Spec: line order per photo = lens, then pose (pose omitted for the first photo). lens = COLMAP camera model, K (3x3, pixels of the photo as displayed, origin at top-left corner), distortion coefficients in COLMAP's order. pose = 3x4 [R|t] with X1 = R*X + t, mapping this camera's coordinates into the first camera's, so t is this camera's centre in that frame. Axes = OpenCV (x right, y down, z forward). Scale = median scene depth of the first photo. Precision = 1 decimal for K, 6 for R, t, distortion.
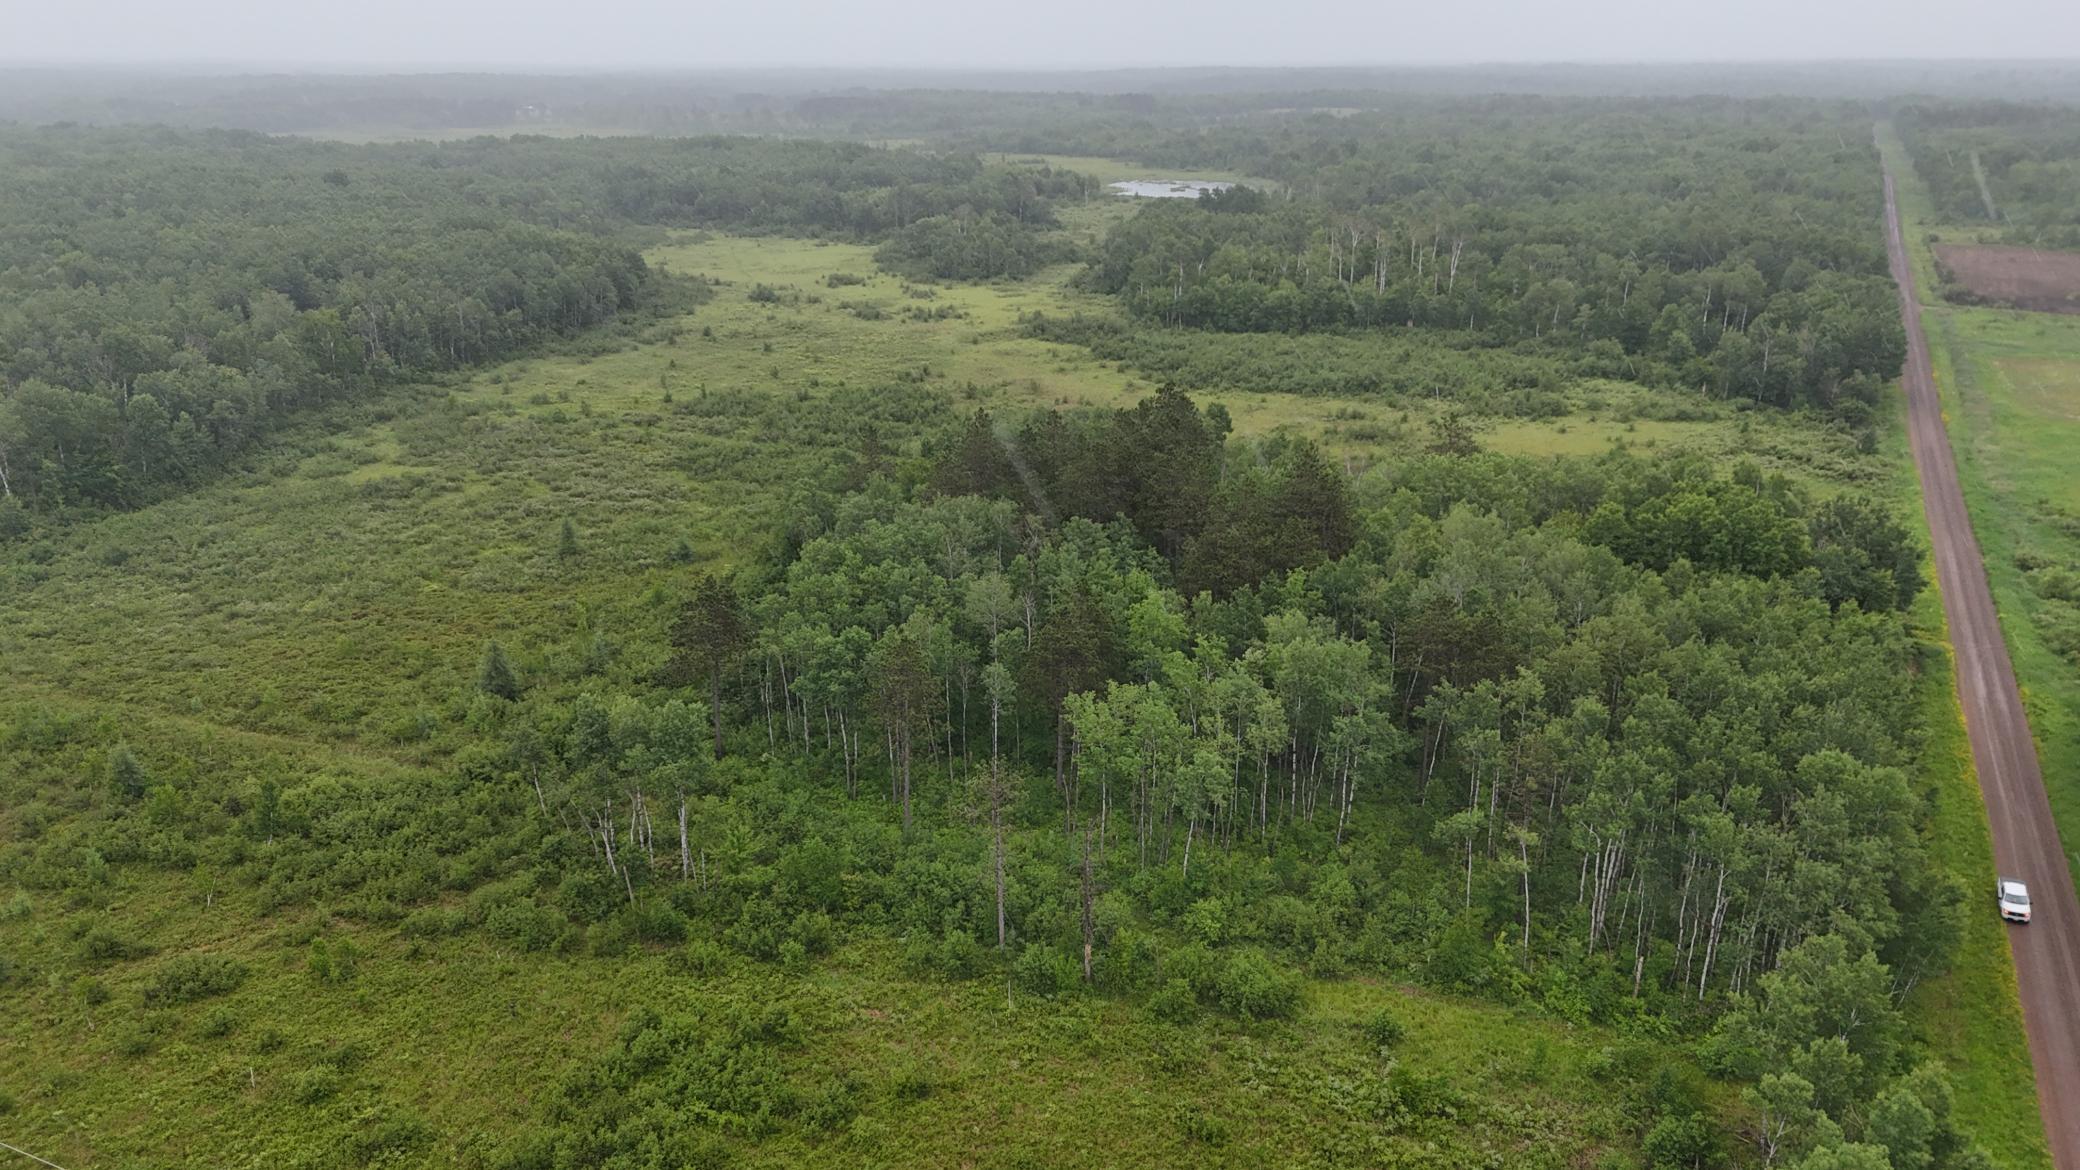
lens RADIAL K [[1529.1, 0, 1038.2], [0, 1529.1, 591.9], [0, 0, 1]] dist [0.070979, -0.063689]
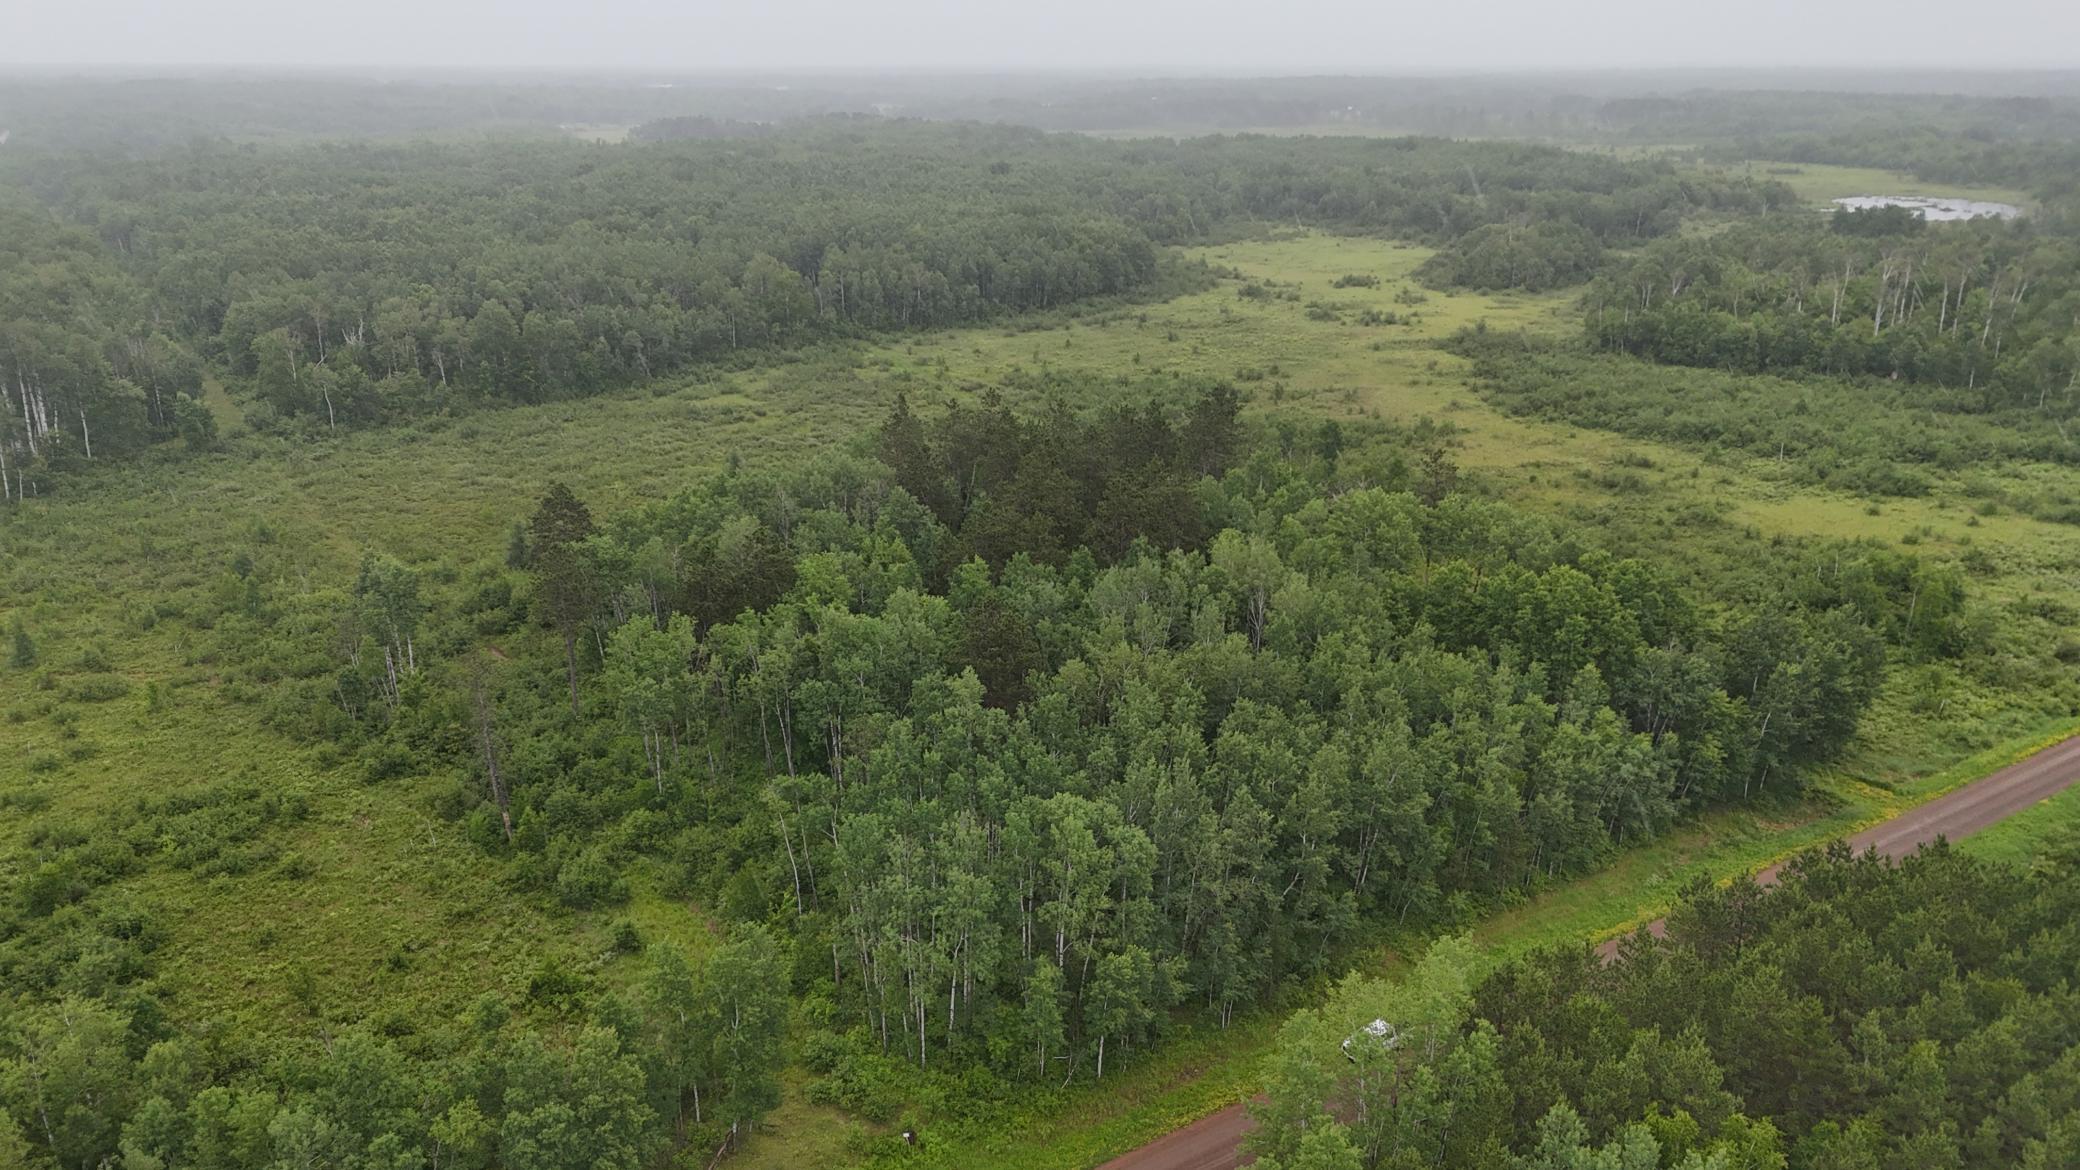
lens RADIAL K [[1529.1, 0, 1036.4], [0, 1529.1, 601.5], [0, 0, 1]] dist [0.070979, -0.063689]
pose [[0.854379, 0.173690, -0.489764, 0.304963], [-0.171445, 0.983931, 0.049861, -0.018500], [0.490555, 0.041368, 0.870428, 0.054362]]
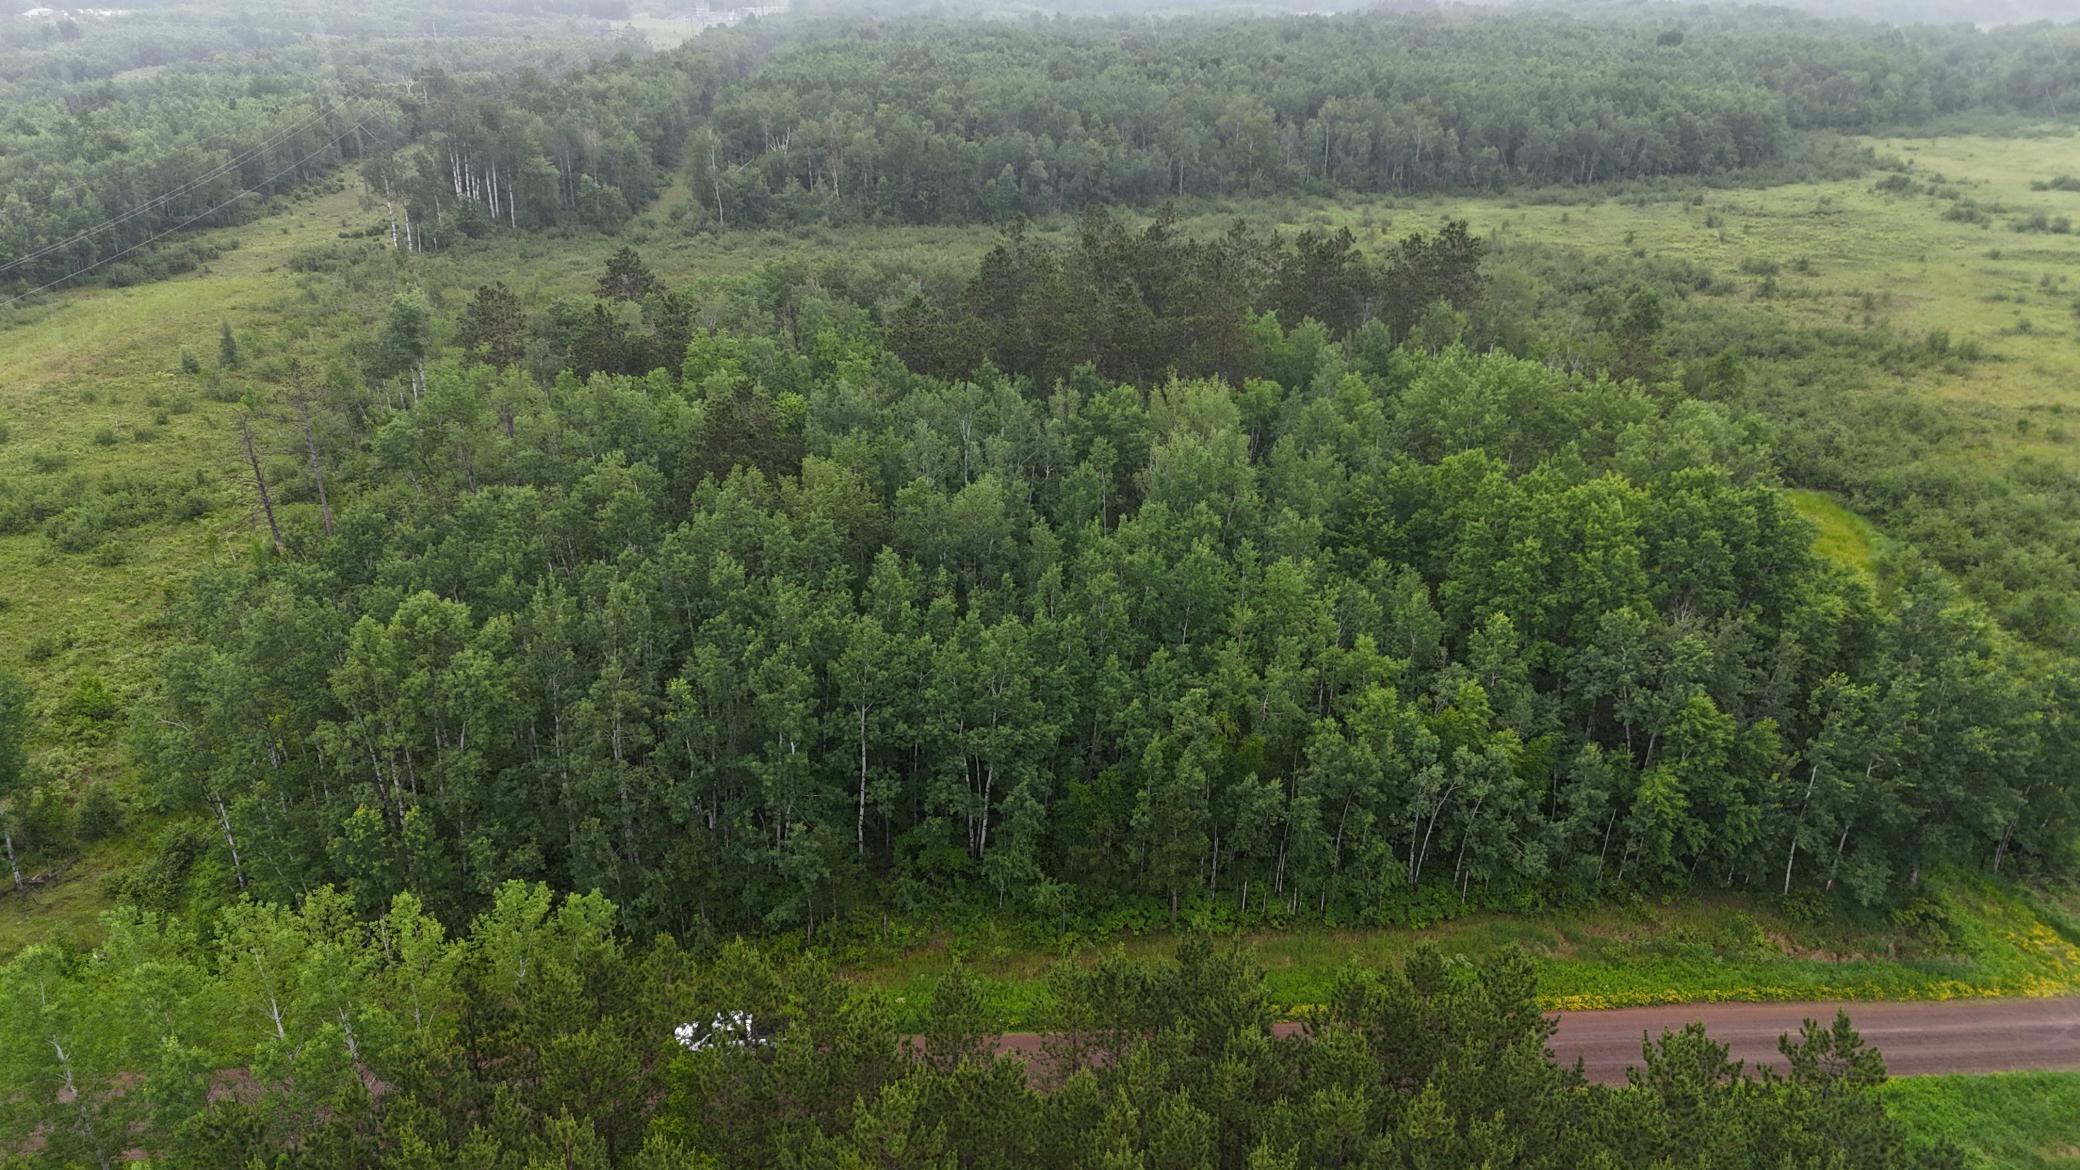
lens RADIAL K [[1529.1, 0, 1045.9], [0, 1529.1, 586.2], [0, 0, 1]] dist [0.070979, -0.063689]
pose [[0.508584, 0.328305, -0.795963, 0.395066], [-0.290115, 0.935734, 0.200585, -0.040331], [0.810663, 0.128907, 0.571146, 0.269780]]
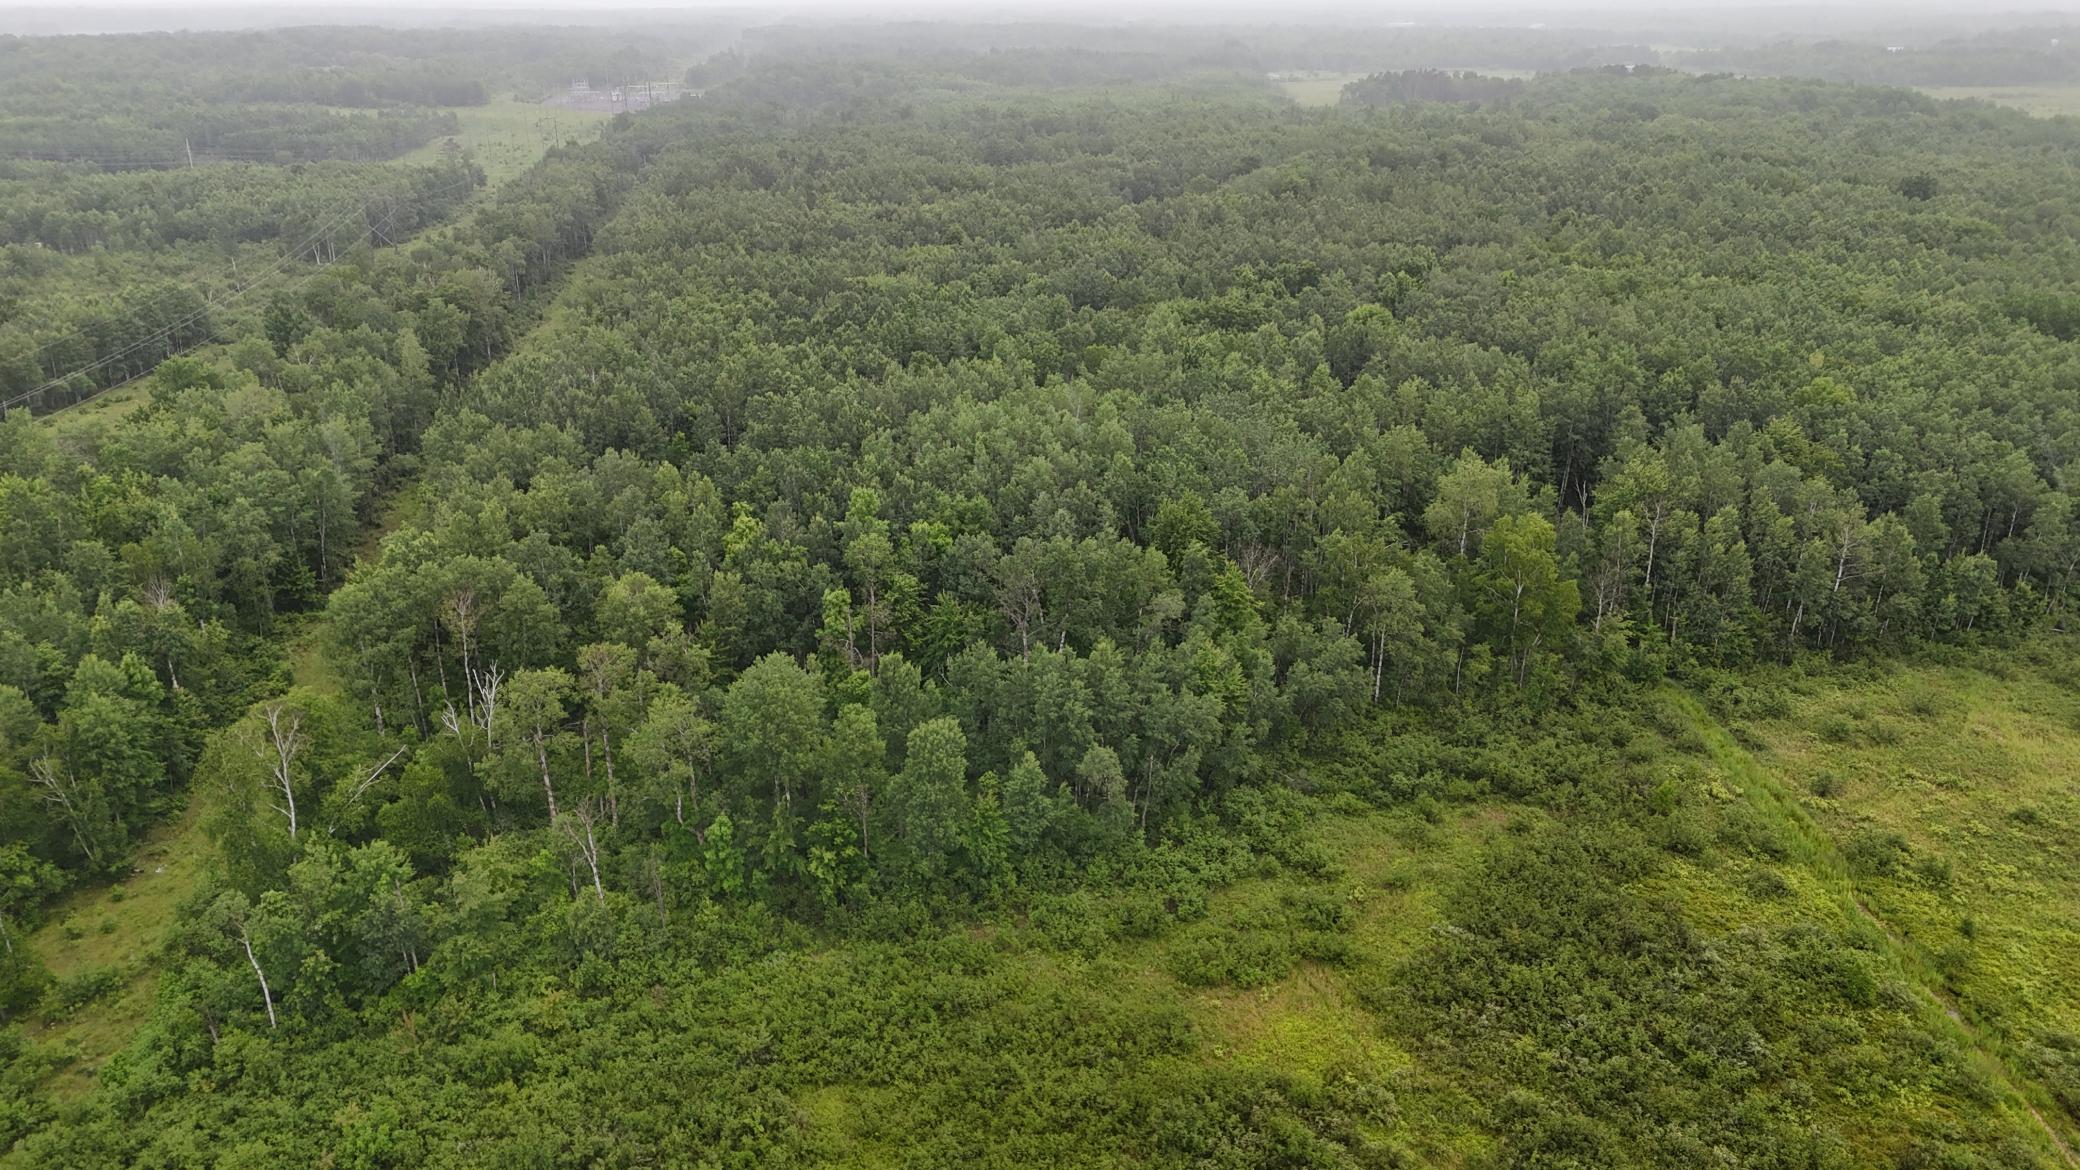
lens RADIAL K [[1529.1, 0, 1037.0], [0, 1529.1, 573.6], [0, 0, 1]] dist [0.070979, -0.063689]
pose [[0.544086, 0.297041, -0.784689, -0.125643], [-0.275689, 0.946598, 0.167174, -0.185981], [0.792443, 0.125374, 0.596922, 0.504869]]
